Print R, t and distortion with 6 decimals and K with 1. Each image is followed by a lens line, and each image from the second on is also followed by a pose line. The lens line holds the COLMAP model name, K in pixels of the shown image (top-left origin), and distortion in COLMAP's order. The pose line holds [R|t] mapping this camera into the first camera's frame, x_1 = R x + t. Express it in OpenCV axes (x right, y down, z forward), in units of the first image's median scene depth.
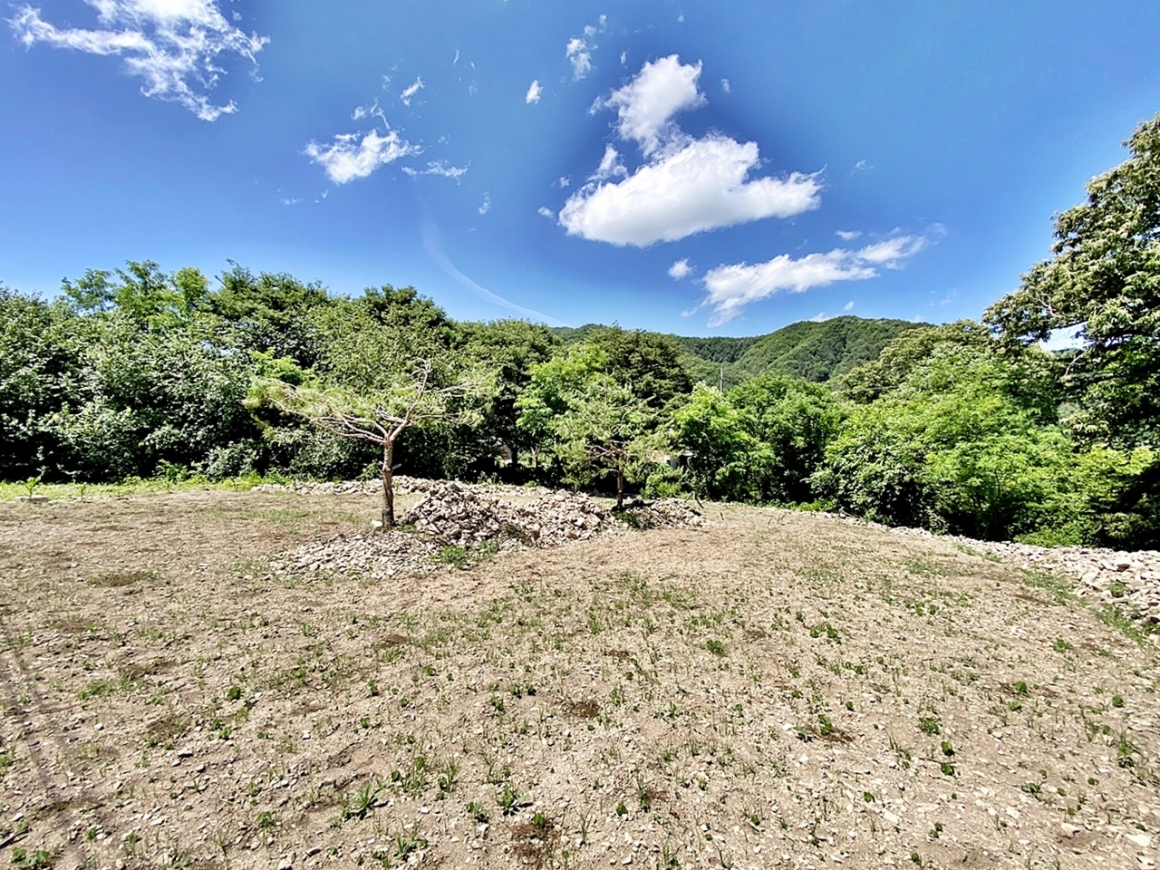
lens RADIAL K [[463.6, 0, 603.4], [0, 463.6, 426.3], [0, 0, 1]] dist [-0.000835, -0.012125]
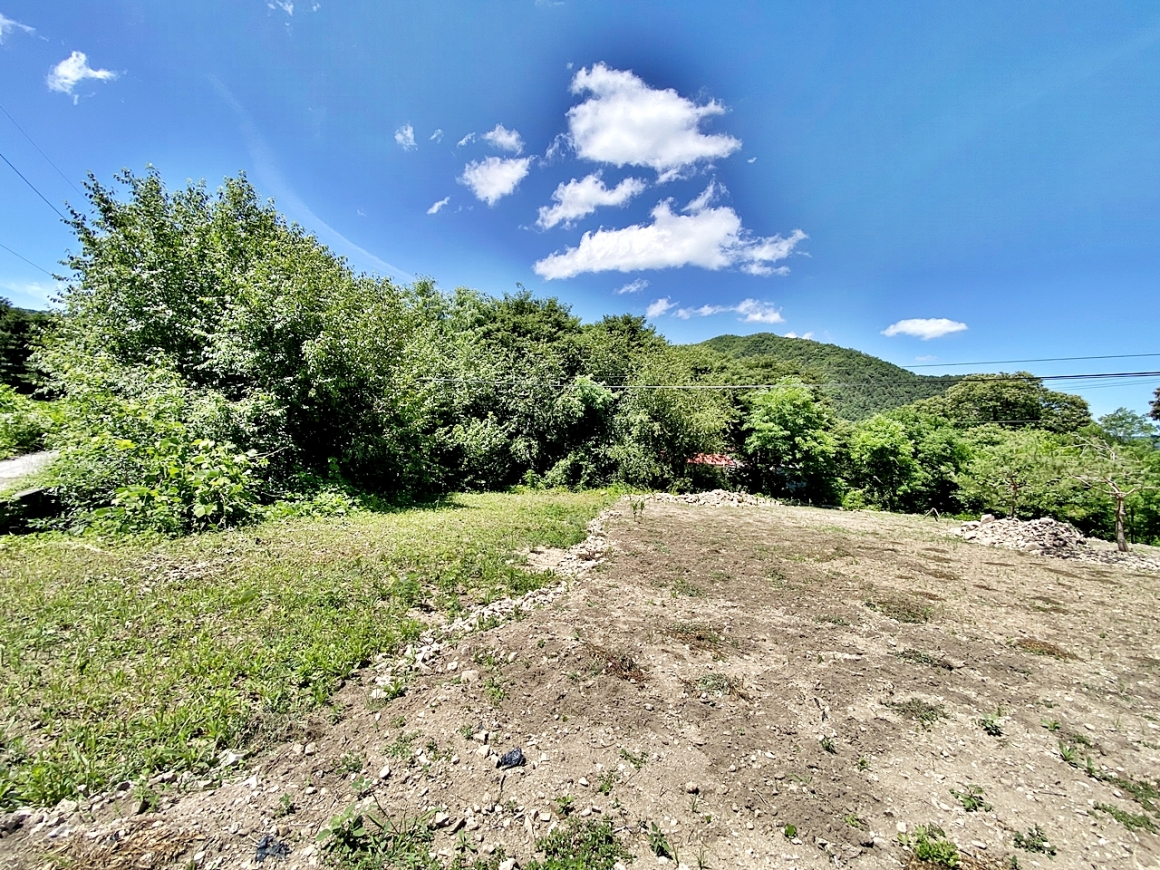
lens RADIAL K [[463.6, 0, 572.6], [0, 463.6, 439.1], [0, 0, 1]] dist [-0.000835, -0.012125]
pose [[0.987384, 0.042723, 0.152472, -0.797206], [-0.049929, 0.997794, 0.043747, -0.044460], [-0.150267, -0.050808, 0.987339, -0.103103]]
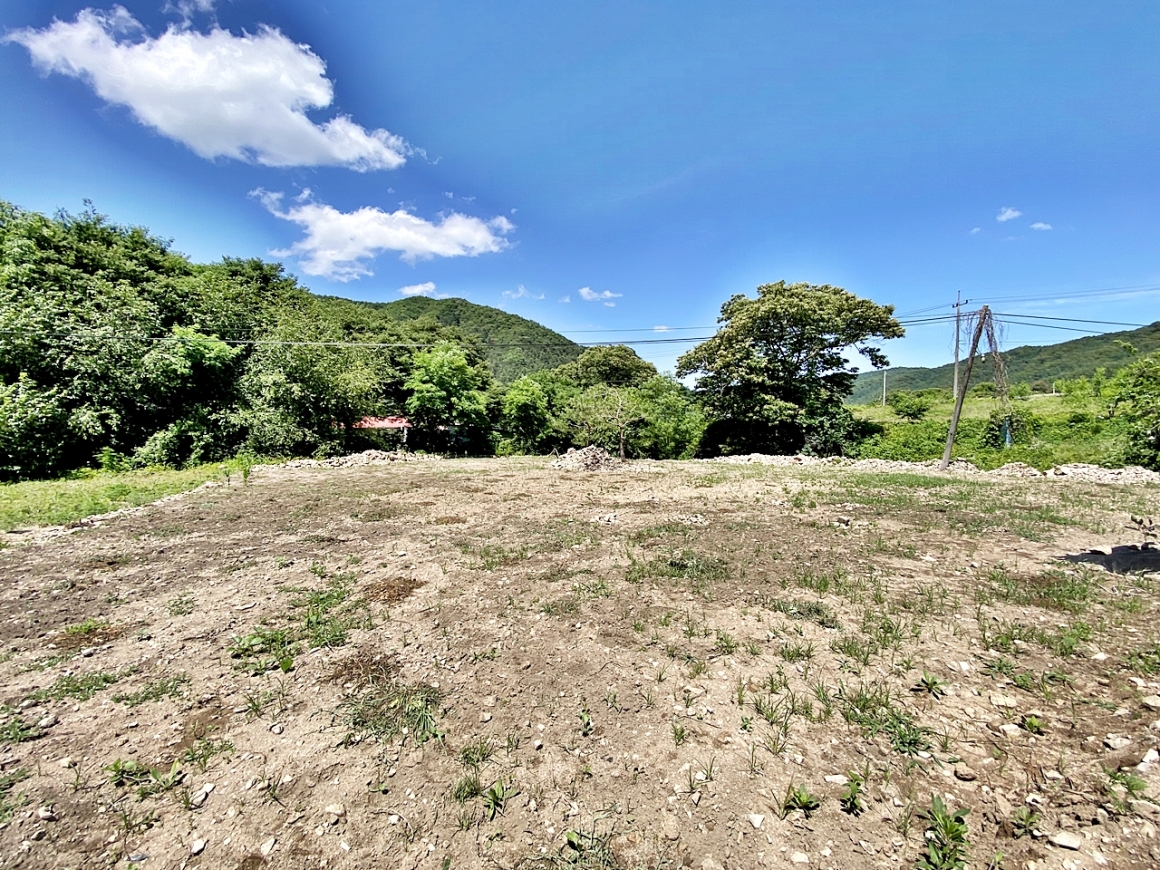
lens RADIAL K [[463.6, 0, 580.6], [0, 463.6, 434.7], [0, 0, 1]] dist [-0.000835, -0.012125]
pose [[0.704610, -0.039612, 0.708488, -0.722198], [-0.028015, 0.996109, 0.083555, -0.037783], [-0.709041, -0.078722, 0.700759, -0.192232]]
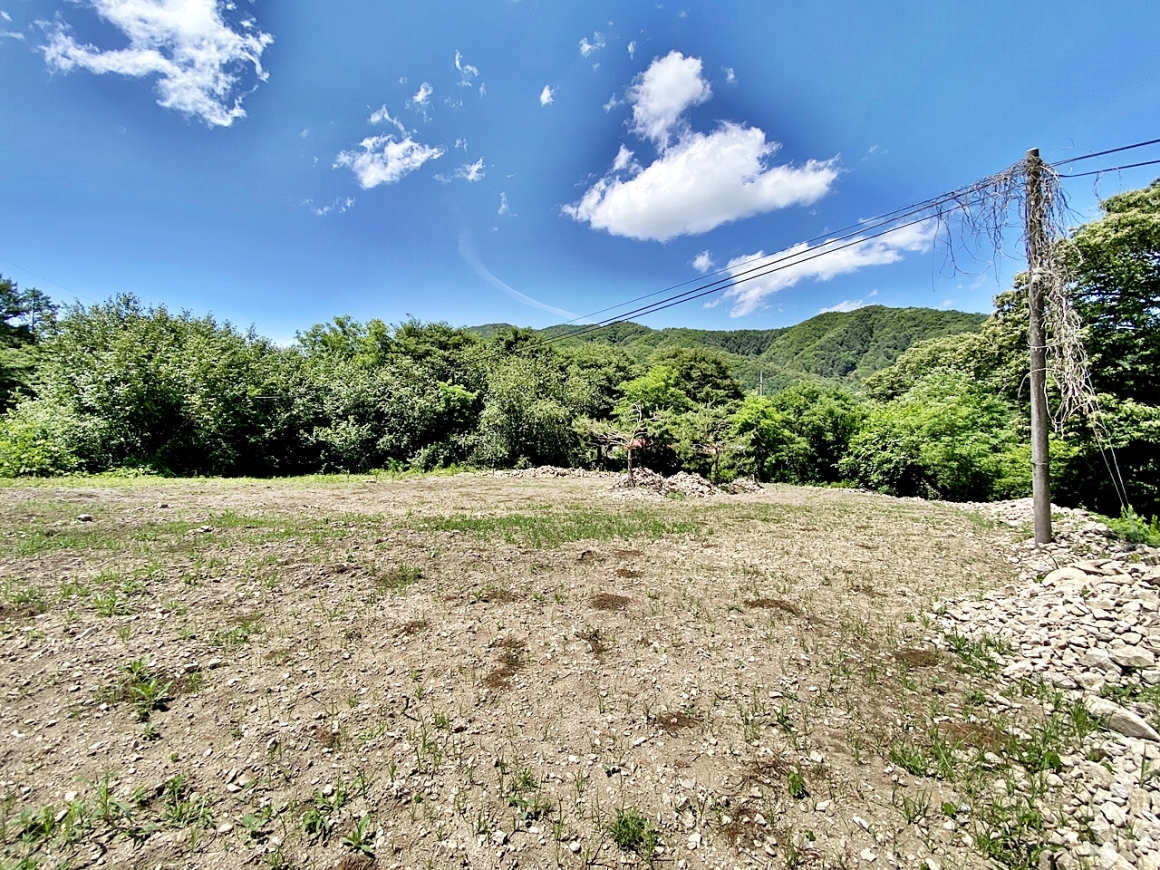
lens RADIAL K [[463.6, 0, 590.1], [0, 463.6, 416.1], [0, 0, 1]] dist [-0.000835, -0.012125]
pose [[0.997101, -0.021325, -0.073038, -0.152999], [0.020983, 0.999765, -0.005456, -0.030451], [0.073137, 0.003908, 0.997314, -0.351146]]
